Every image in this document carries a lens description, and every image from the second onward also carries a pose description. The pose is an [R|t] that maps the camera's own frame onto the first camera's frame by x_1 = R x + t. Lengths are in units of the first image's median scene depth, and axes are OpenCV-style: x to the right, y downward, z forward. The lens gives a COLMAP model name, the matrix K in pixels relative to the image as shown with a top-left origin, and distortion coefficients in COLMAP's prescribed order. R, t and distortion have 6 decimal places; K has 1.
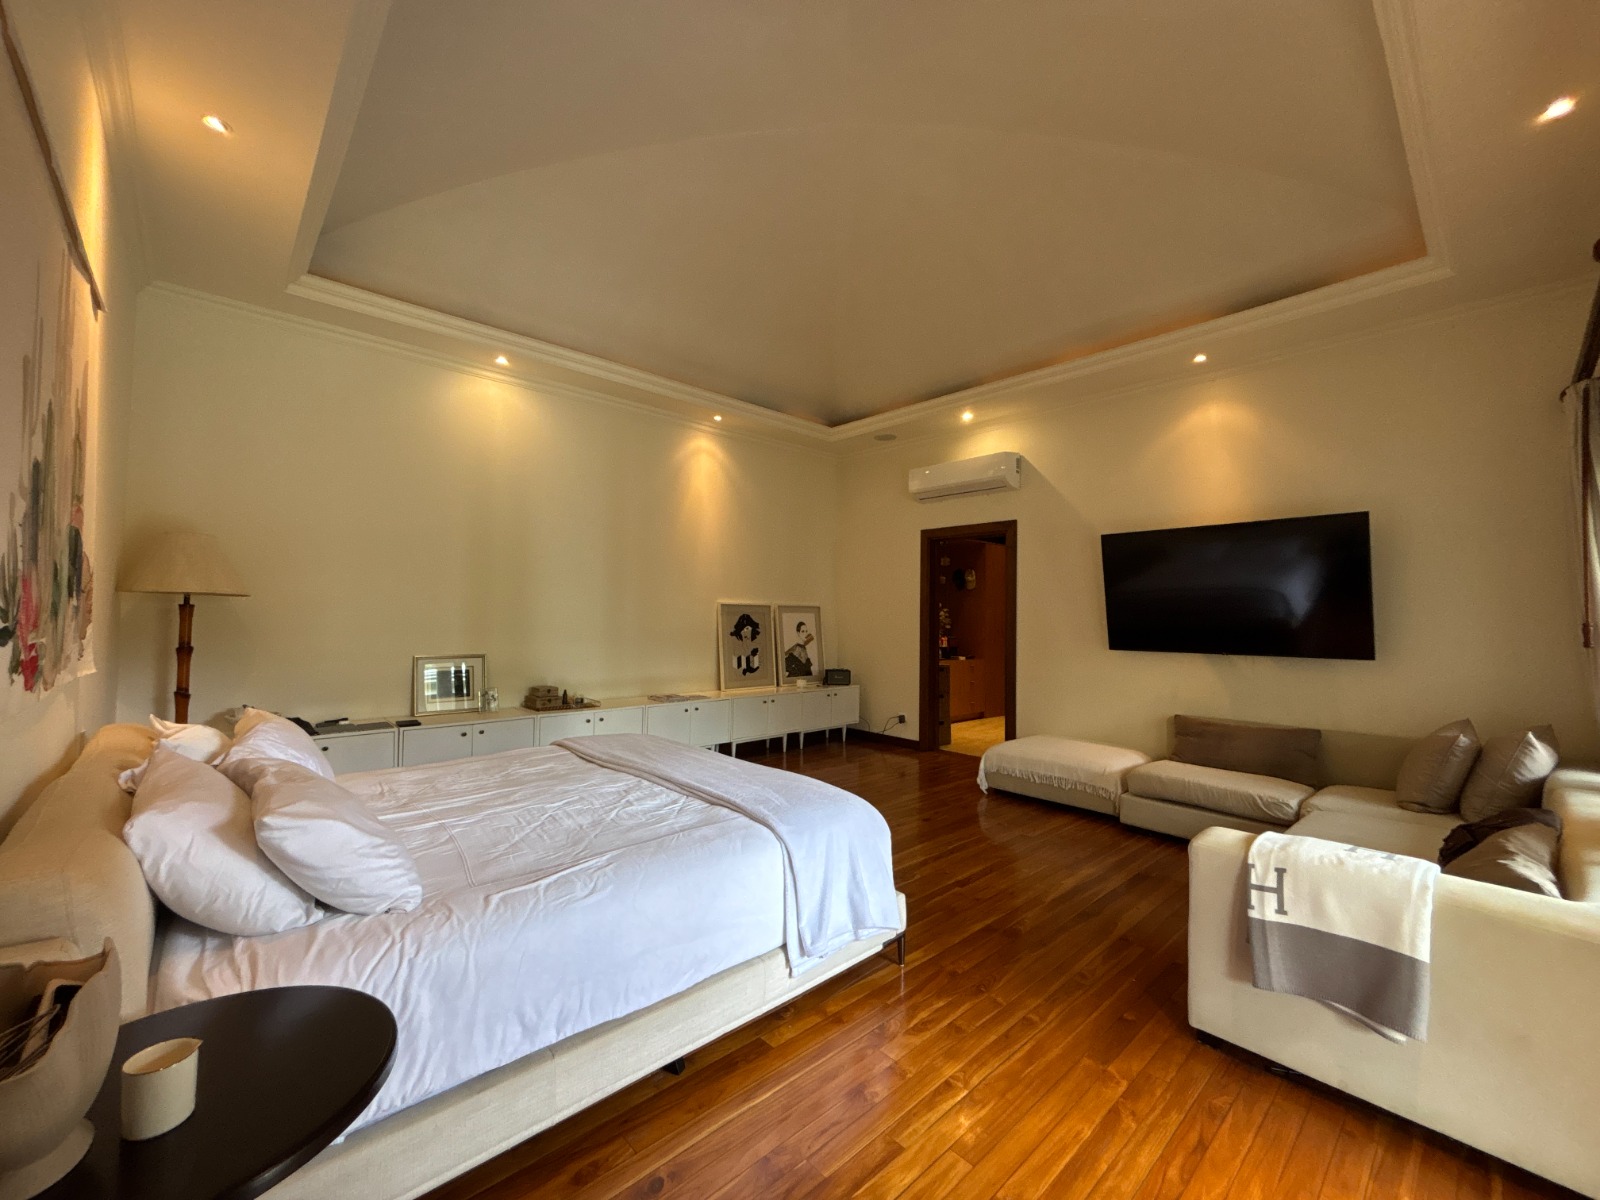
lens RADIAL K [[646.0, 0, 800.4], [0, 646.0, 593.3], [0, 0, 1]] dist [0.002416, 0.000090]
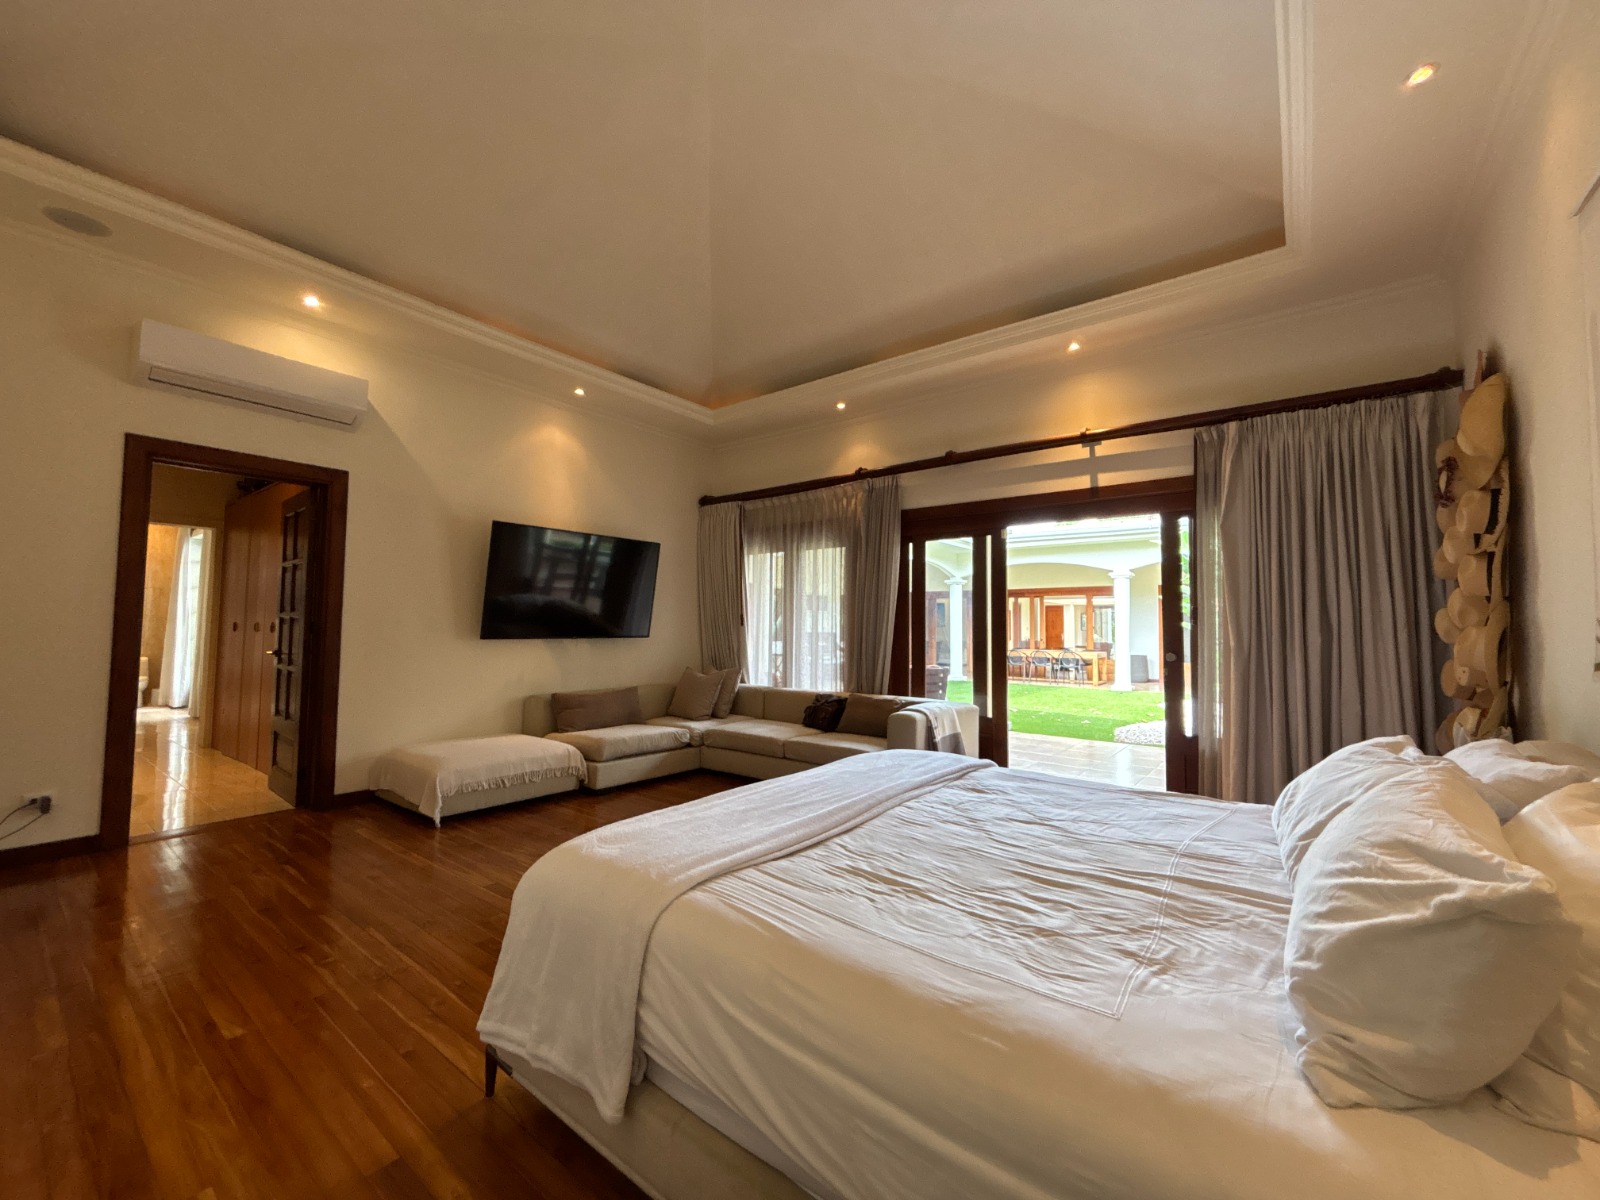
lens RADIAL K [[646.0, 0, 804.2], [0, 646.0, 605.1], [0, 0, 1]] dist [0.002416, 0.000090]
pose [[-0.164611, 0.017790, 0.986198, -0.502763], [-0.051686, 0.998308, -0.026635, 0.033495], [-0.985003, -0.055358, -0.163413, 0.624047]]
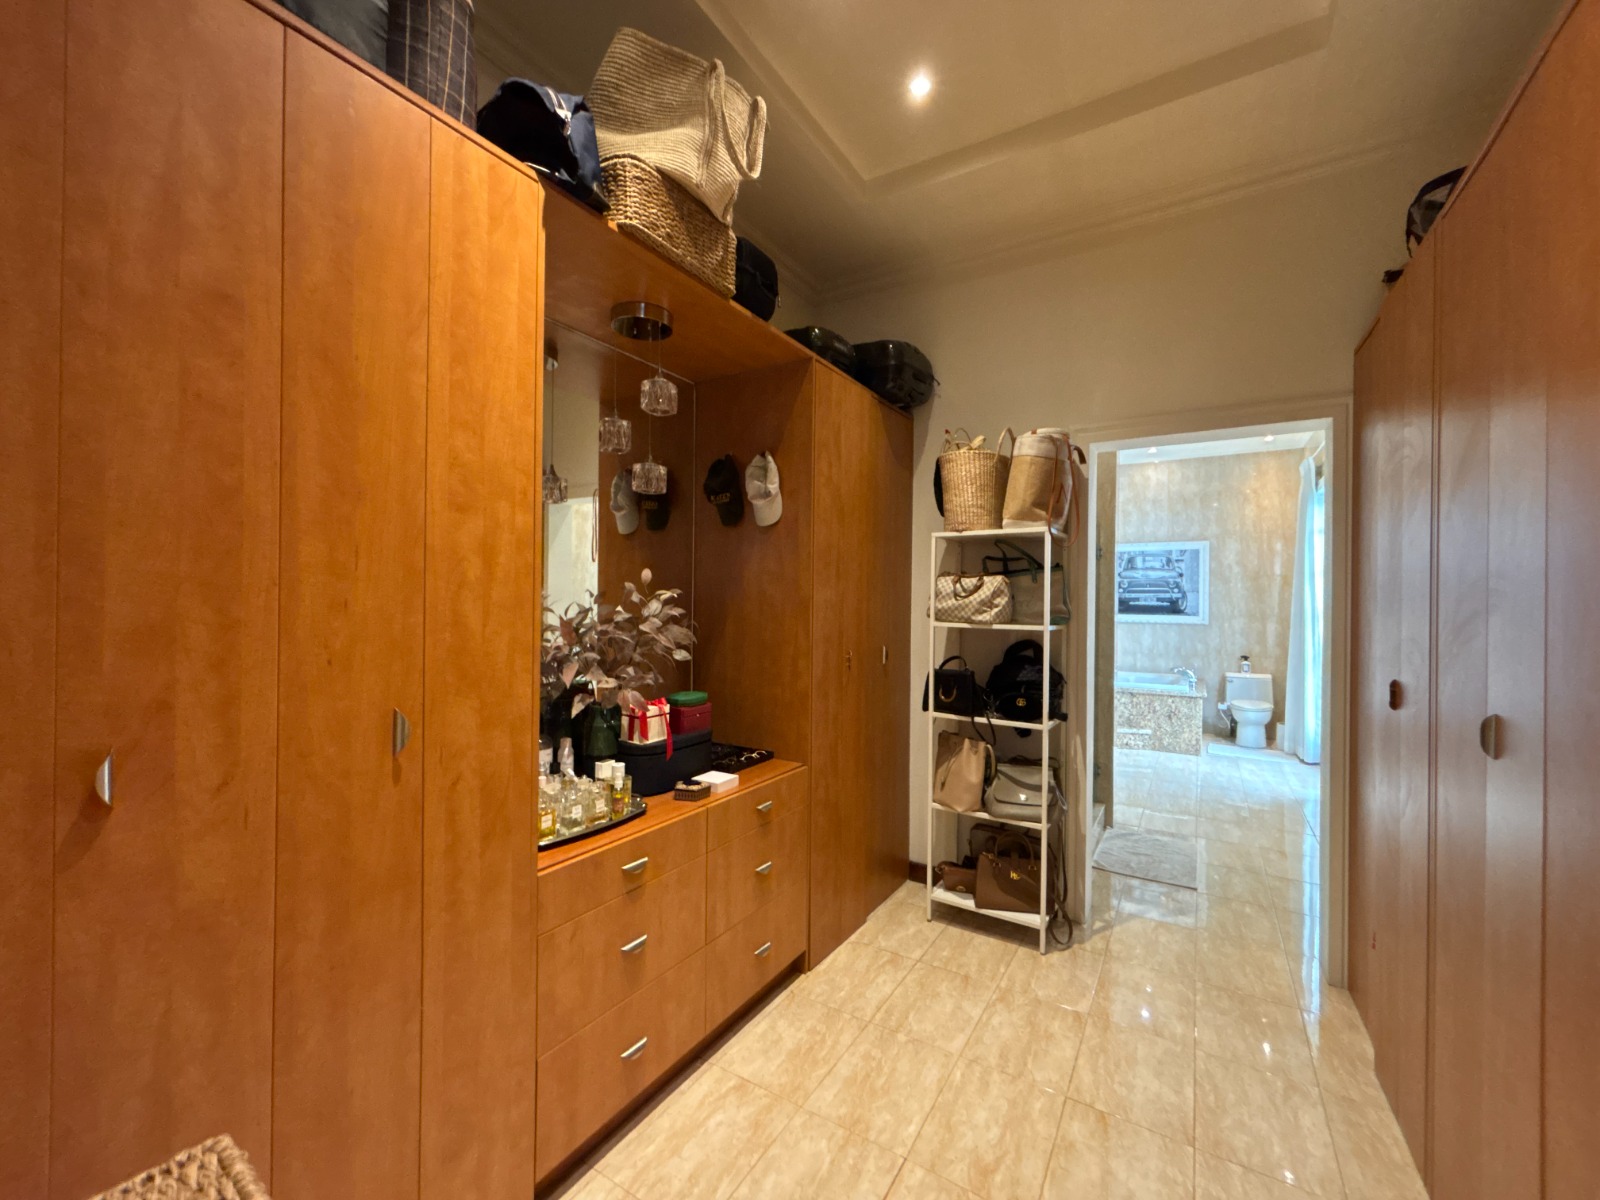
lens RADIAL K [[646.0, 0, 802.8], [0, 646.0, 597.1], [0, 0, 1]] dist [0.002416, 0.000090]
pose [[0.962662, -0.009668, 0.270532, 0.321212], [-0.000997, 0.999229, 0.039257, 0.025733], [-0.270703, -0.038061, 0.961910, 1.136219]]
